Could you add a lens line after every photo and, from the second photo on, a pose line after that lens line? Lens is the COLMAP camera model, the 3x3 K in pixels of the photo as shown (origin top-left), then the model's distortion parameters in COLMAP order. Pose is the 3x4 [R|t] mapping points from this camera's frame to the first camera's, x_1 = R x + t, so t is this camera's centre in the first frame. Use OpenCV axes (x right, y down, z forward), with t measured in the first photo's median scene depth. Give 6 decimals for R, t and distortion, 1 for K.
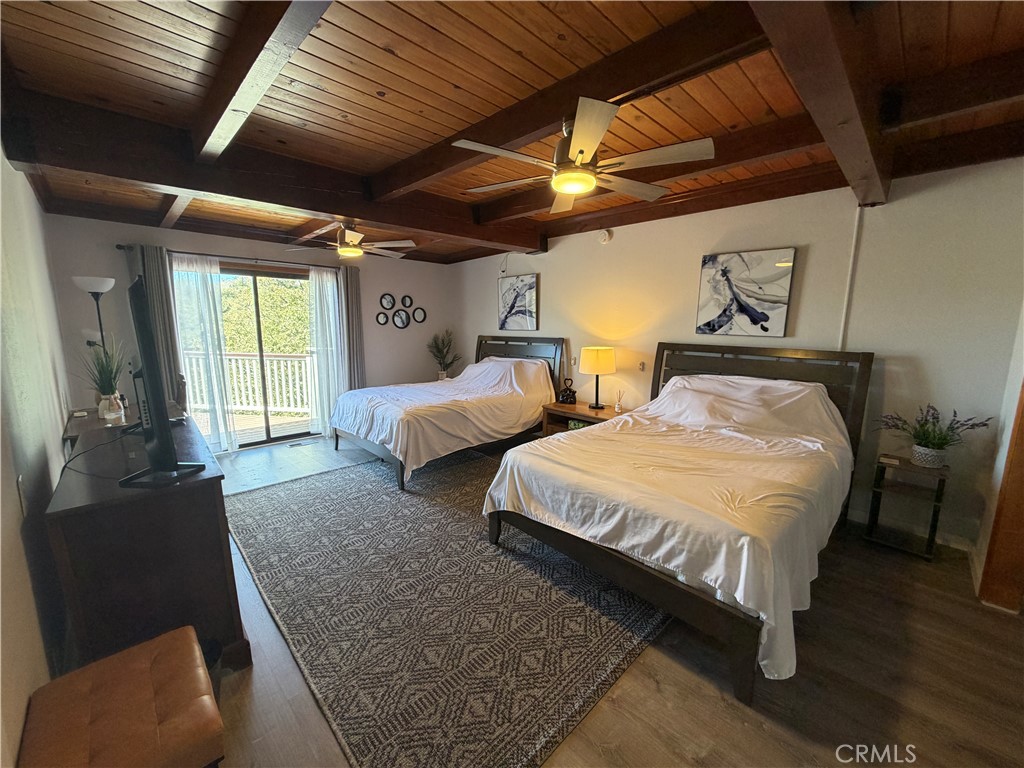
lens RADIAL K [[404.7, 0, 509.5], [0, 404.7, 383.4], [0, 0, 1]] dist [0.001098, 0.000007]
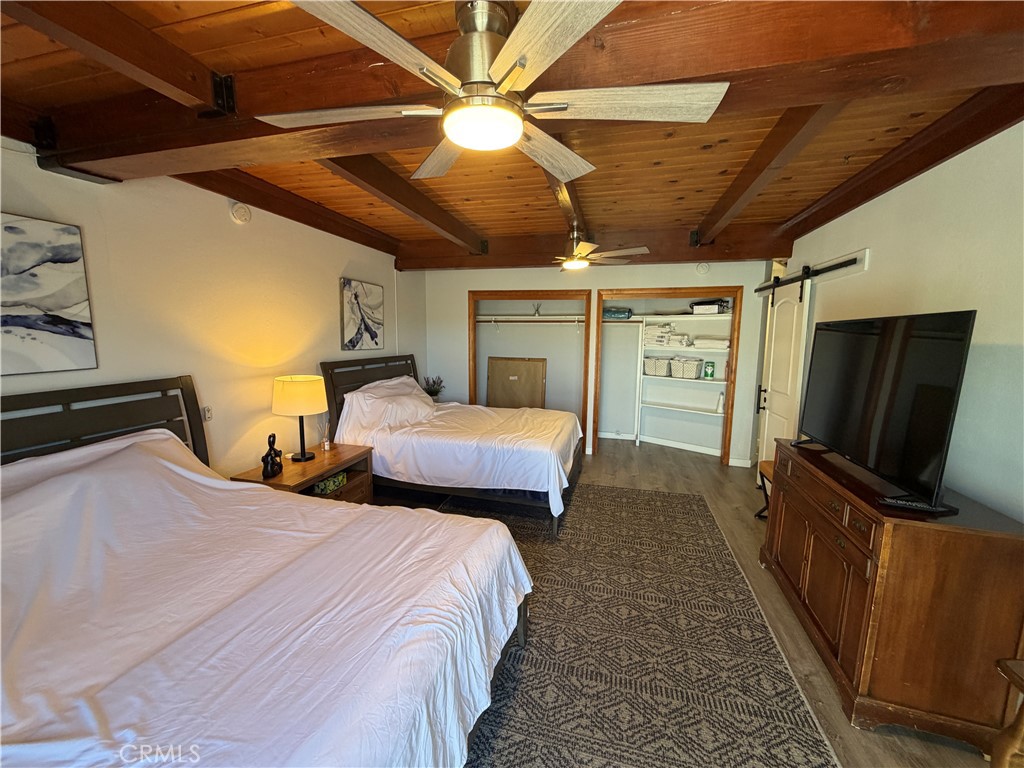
lens RADIAL K [[404.7, 0, 509.8], [0, 404.7, 386.9], [0, 0, 1]] dist [0.001098, 0.000007]
pose [[-0.506090, -0.123454, 0.853599, -0.722078], [0.125987, 0.968505, 0.214769, -0.219907], [-0.853229, 0.216235, -0.474597, 1.247907]]
